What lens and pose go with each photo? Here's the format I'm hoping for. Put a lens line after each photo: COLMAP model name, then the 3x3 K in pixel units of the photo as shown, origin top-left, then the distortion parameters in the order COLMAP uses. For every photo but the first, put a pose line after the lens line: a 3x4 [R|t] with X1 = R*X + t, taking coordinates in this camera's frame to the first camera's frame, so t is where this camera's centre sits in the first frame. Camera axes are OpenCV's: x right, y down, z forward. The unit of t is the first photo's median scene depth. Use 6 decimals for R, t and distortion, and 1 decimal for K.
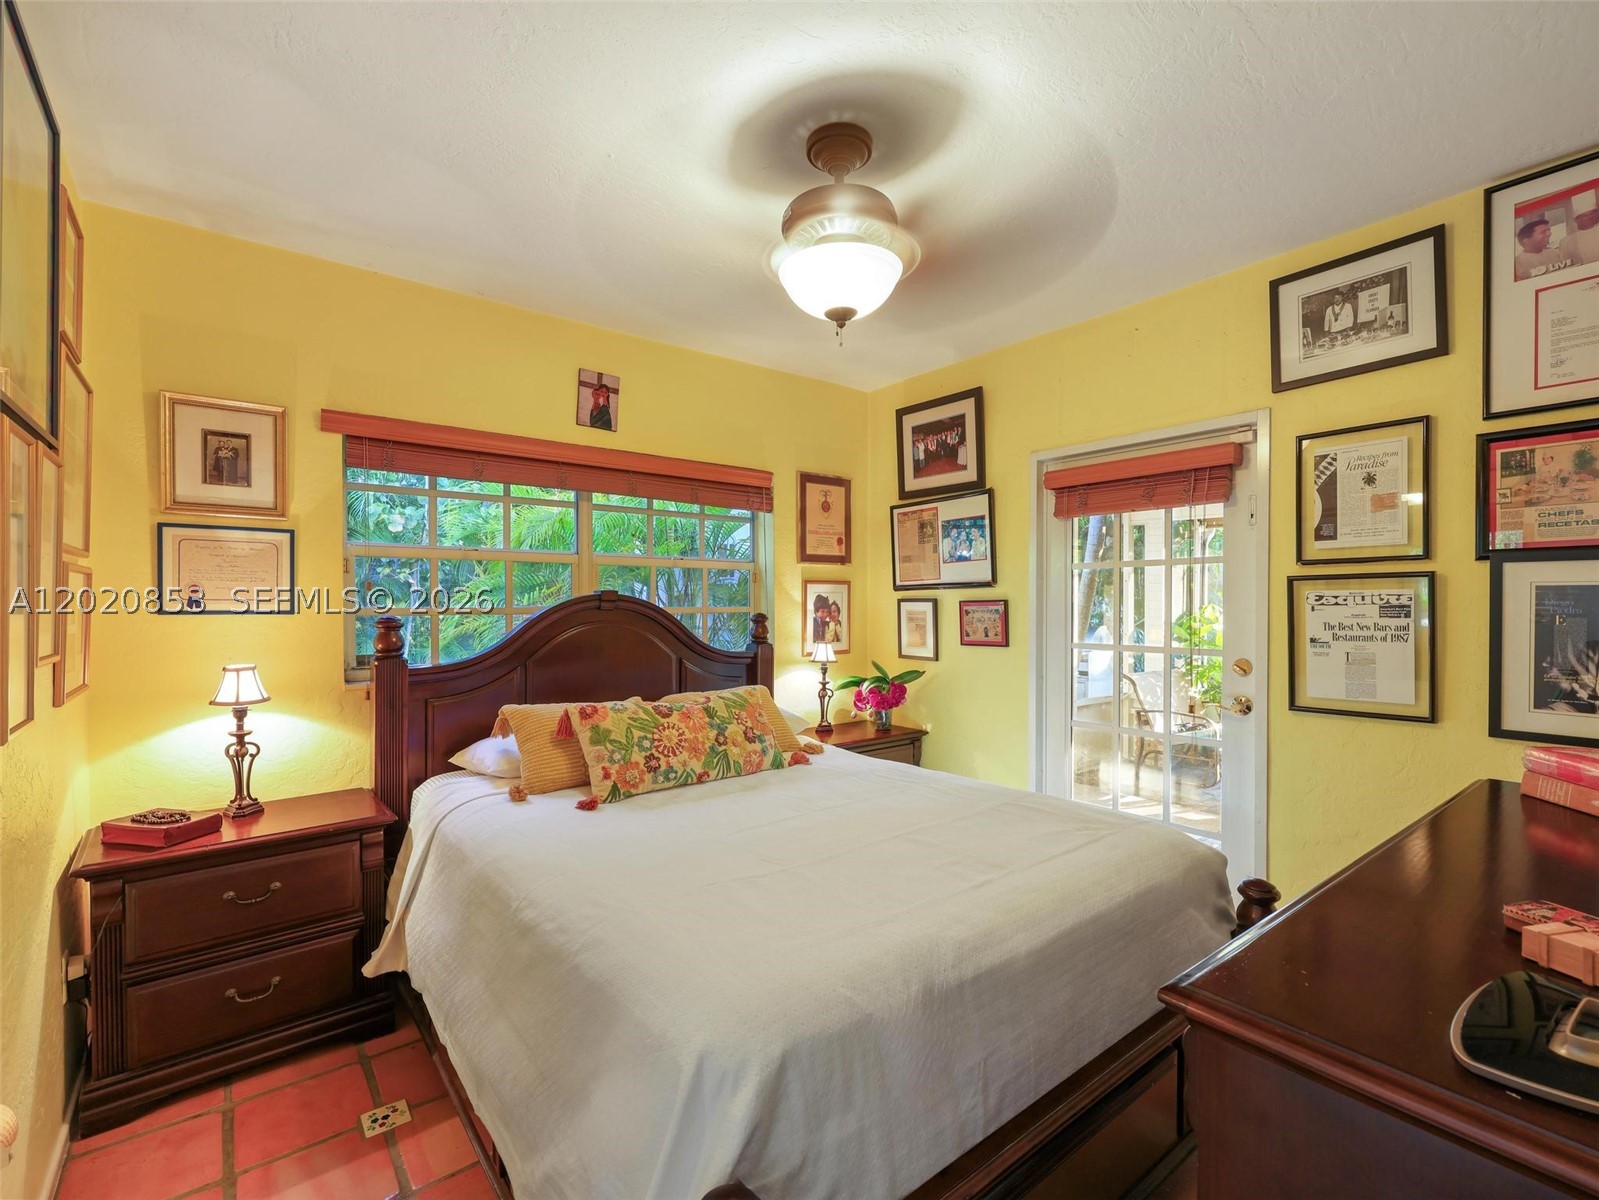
lens RADIAL K [[717.8, 0, 806.9], [0, 717.8, 602.2], [0, 0, 1]] dist [0.001206, -0.000081]
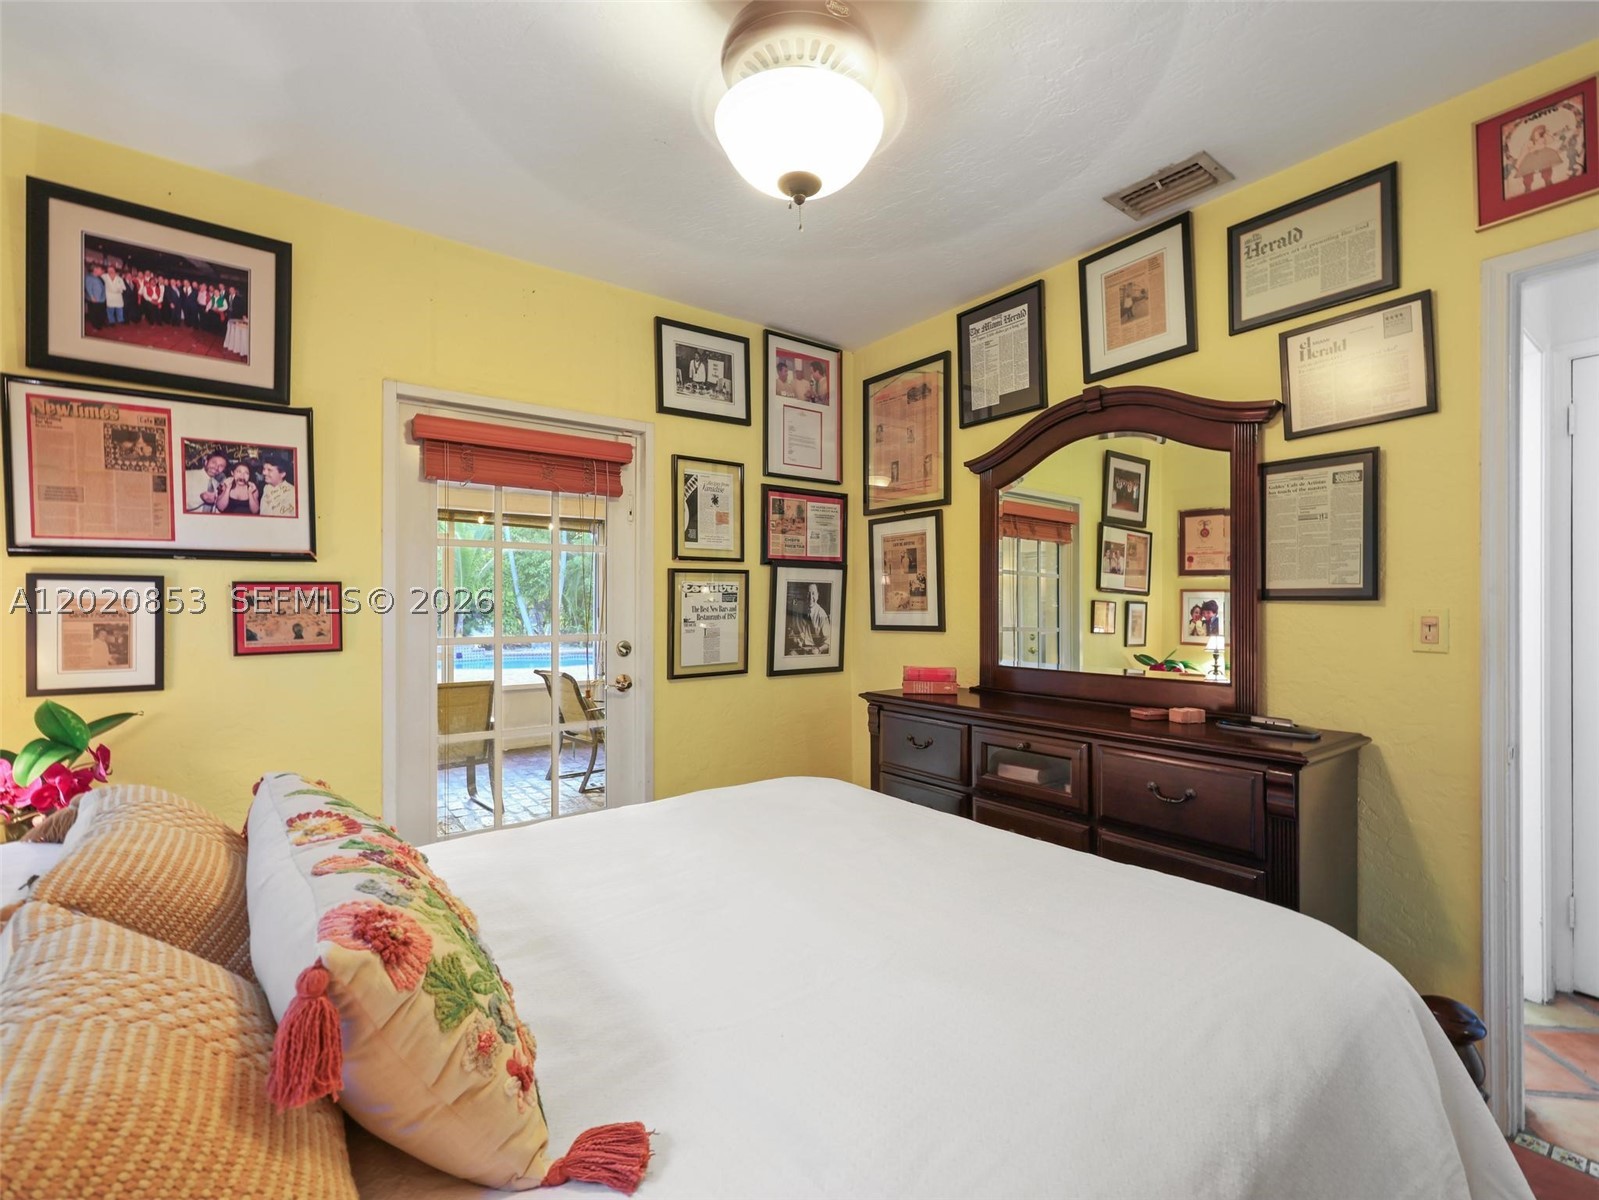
lens RADIAL K [[717.8, 0, 806.9], [0, 717.8, 602.2], [0, 0, 1]] dist [0.001206, -0.000081]
pose [[0.026489, 0.006783, 0.999626, -0.539463], [0.001352, 0.999976, -0.006821, 0.029826], [-0.999648, 0.001532, 0.026479, 0.755045]]
